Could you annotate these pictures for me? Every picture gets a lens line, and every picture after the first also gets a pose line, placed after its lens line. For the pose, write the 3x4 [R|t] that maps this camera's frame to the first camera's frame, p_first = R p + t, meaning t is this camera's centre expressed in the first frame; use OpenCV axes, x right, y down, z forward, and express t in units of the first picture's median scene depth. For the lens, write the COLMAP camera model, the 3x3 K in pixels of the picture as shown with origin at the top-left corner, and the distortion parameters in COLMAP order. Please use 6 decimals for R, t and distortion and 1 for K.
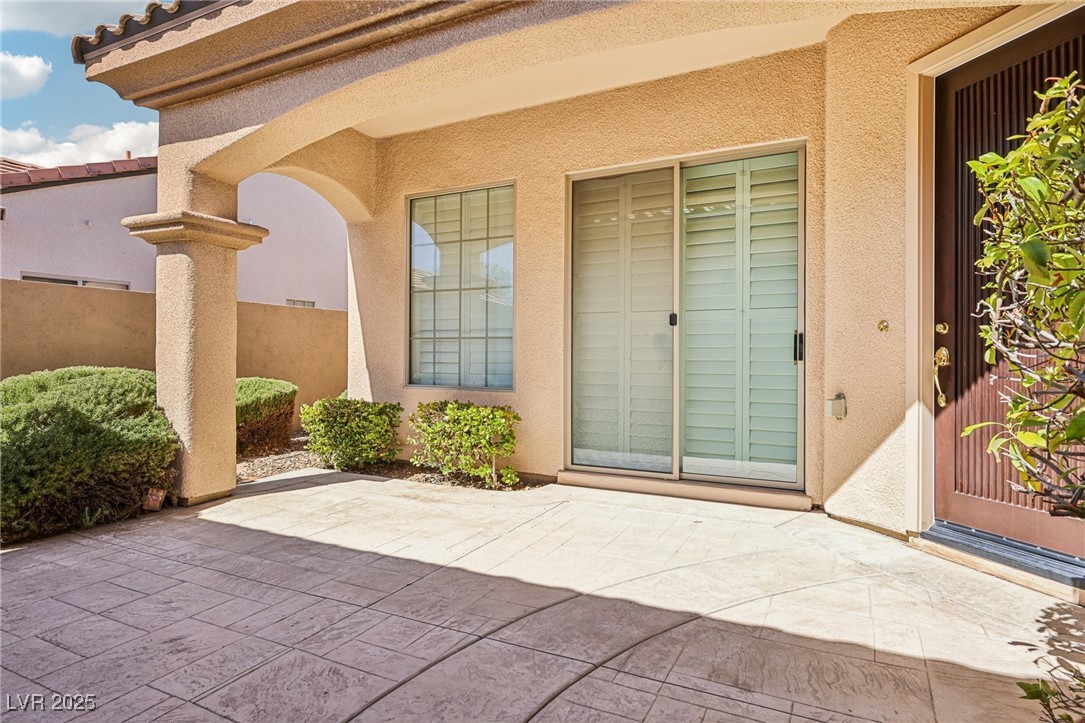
lens RADIAL K [[608.9, 0, 540.9], [0, 608.9, 355.6], [0, 0, 1]] dist [0.001994, 0.001287]
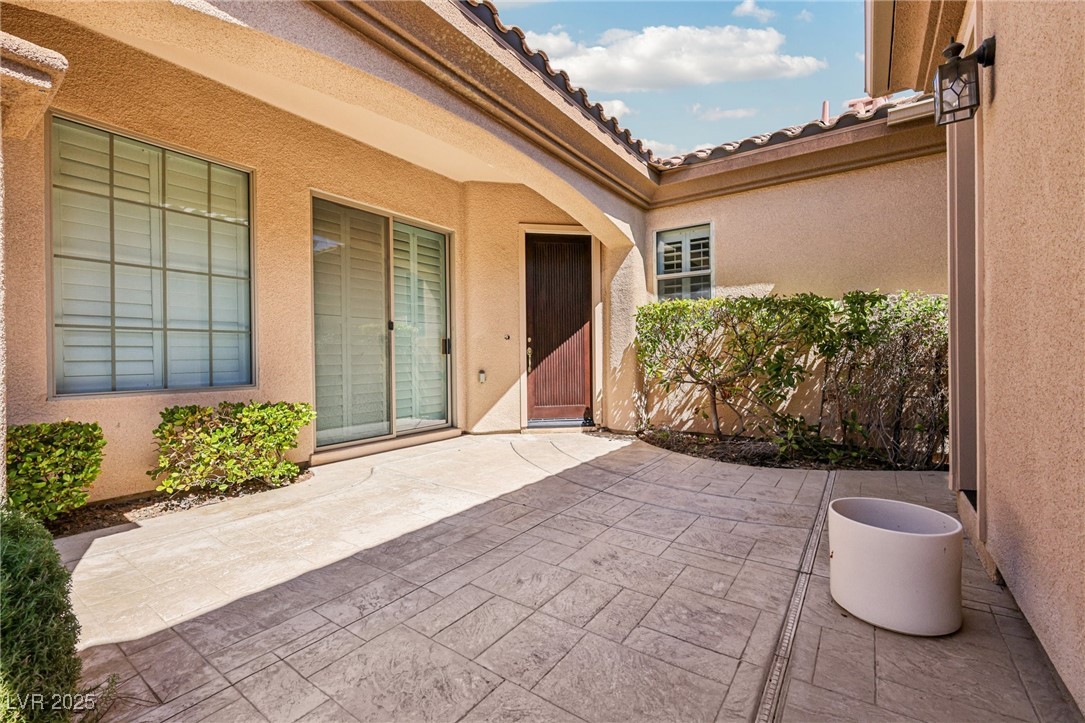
lens RADIAL K [[486.4, 0, 542.1], [0, 486.4, 357.0], [0, 0, 1]] dist [0.002432, 0.000665]
pose [[0.108924, -0.009043, 0.994009, -1.204019], [0.004452, 0.999953, 0.008609, 0.007043], [-0.994040, 0.003487, 0.108959, 0.724911]]
